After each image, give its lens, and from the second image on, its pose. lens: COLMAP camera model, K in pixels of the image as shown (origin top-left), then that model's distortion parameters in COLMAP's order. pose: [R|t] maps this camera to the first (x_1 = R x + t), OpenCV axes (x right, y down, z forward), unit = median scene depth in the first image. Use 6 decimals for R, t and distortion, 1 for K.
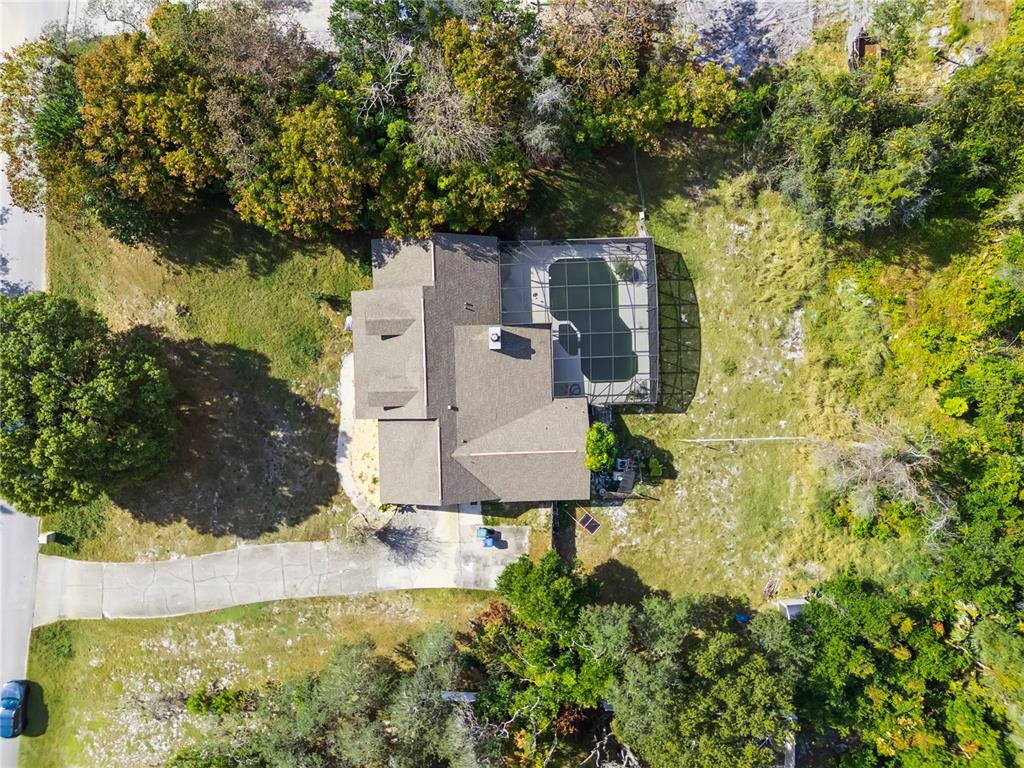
lens RADIAL K [[781.6, 0, 512.0], [0, 781.6, 384.0], [0, 0, 1]] dist [0.076511, -0.090676]
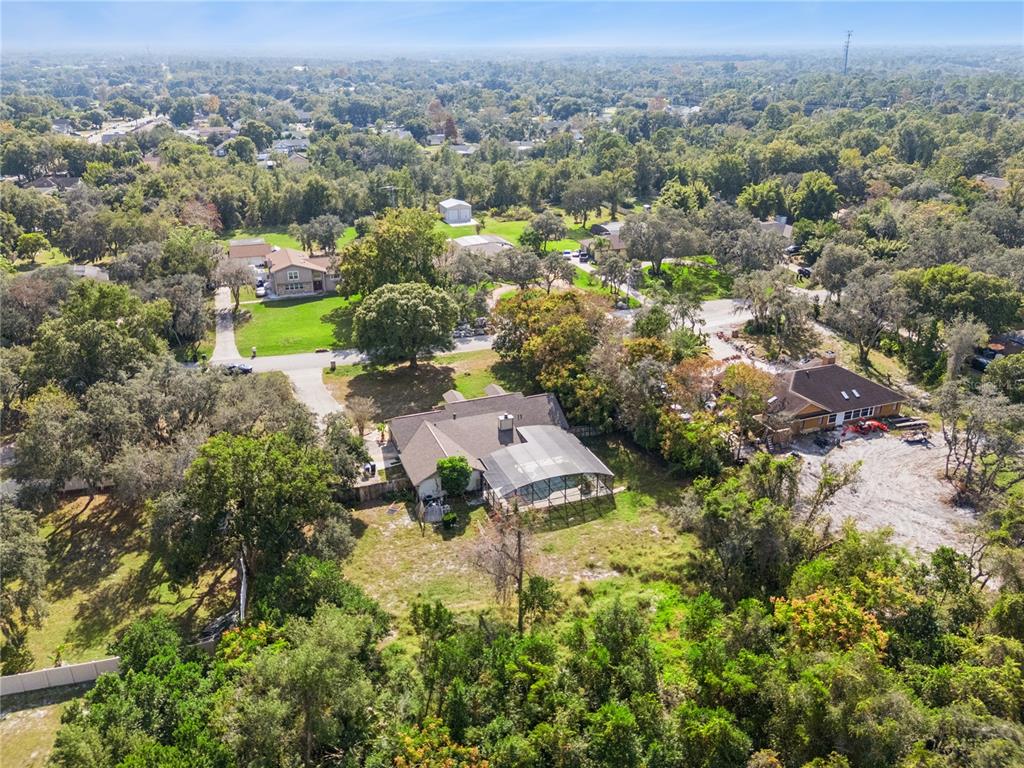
lens RADIAL K [[781.6, 0, 512.0], [0, 781.6, 384.0], [0, 0, 1]] dist [0.076511, -0.090676]
pose [[0.326139, 0.358372, -0.874759, 1.208648], [-0.945322, 0.124070, -0.301618, 0.356743], [0.000440, 0.925298, 0.379241, 0.327673]]
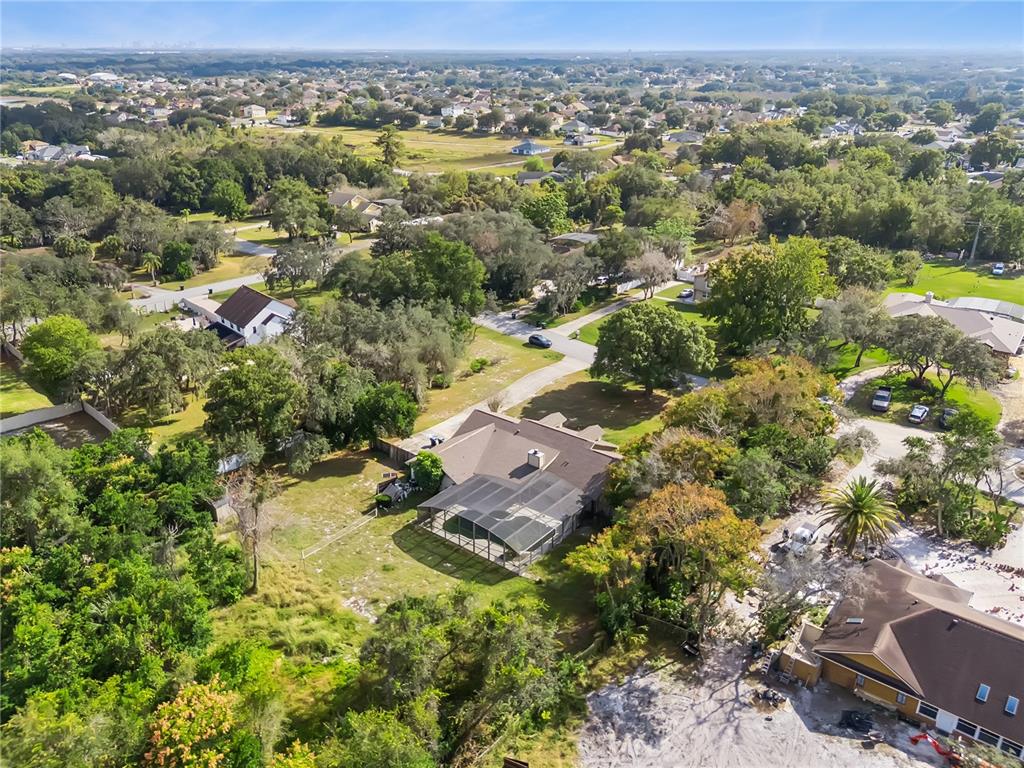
lens RADIAL K [[781.6, 0, 512.0], [0, 781.6, 384.0], [0, 0, 1]] dist [0.076511, -0.090676]
pose [[-0.644004, 0.284676, -0.710083, 0.901378], [-0.764834, -0.260137, 0.589370, -0.766122], [-0.016939, 0.922653, 0.385259, 0.313645]]
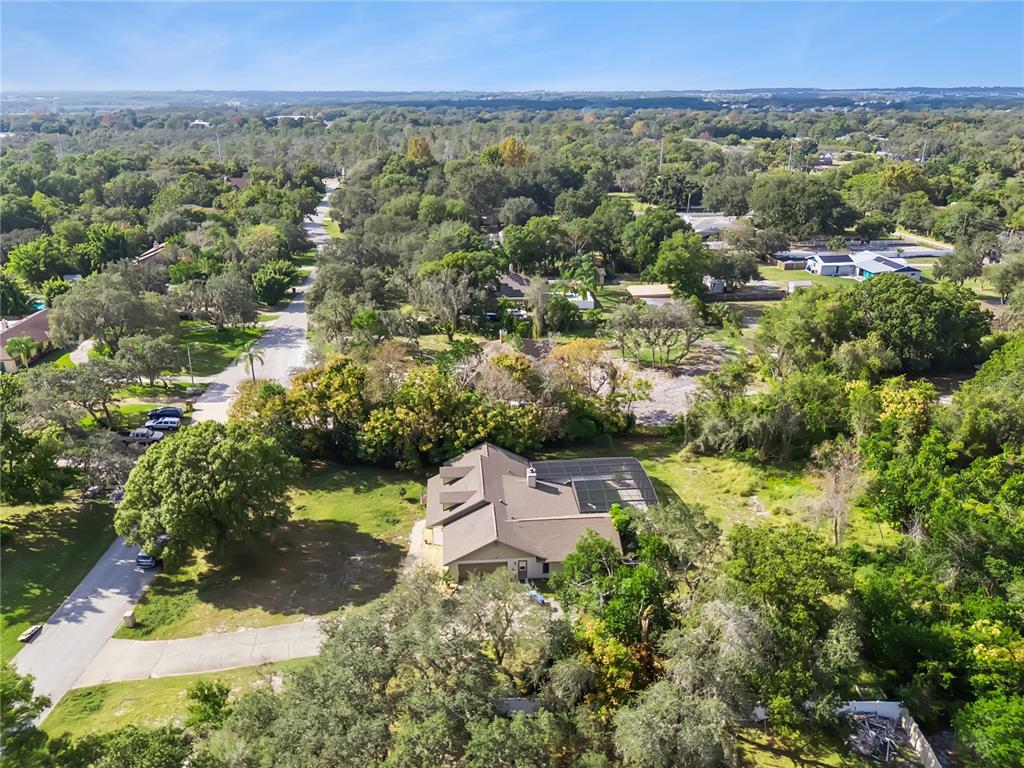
lens RADIAL K [[781.6, 0, 512.0], [0, 781.6, 384.0], [0, 0, 1]] dist [0.076511, -0.090676]
pose [[0.998171, -0.047812, 0.036989, -0.092702], [0.050836, 0.332849, -0.941609, 1.111288], [0.032709, 0.941767, 0.334671, 0.355034]]
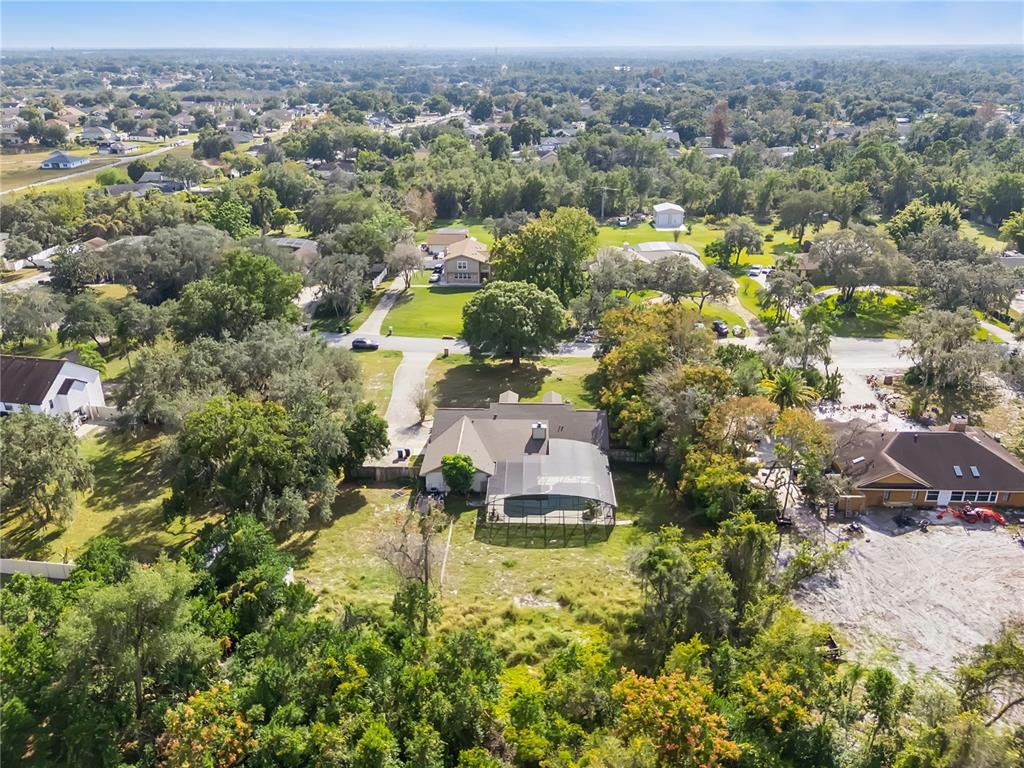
lens RADIAL K [[781.6, 0, 512.0], [0, 781.6, 384.0], [0, 0, 1]] dist [0.076511, -0.090676]
pose [[-0.059590, 0.379281, -0.923361, 1.241383], [-0.998213, -0.026764, 0.053428, -0.079042], [-0.004448, 0.924895, 0.380198, 0.324822]]
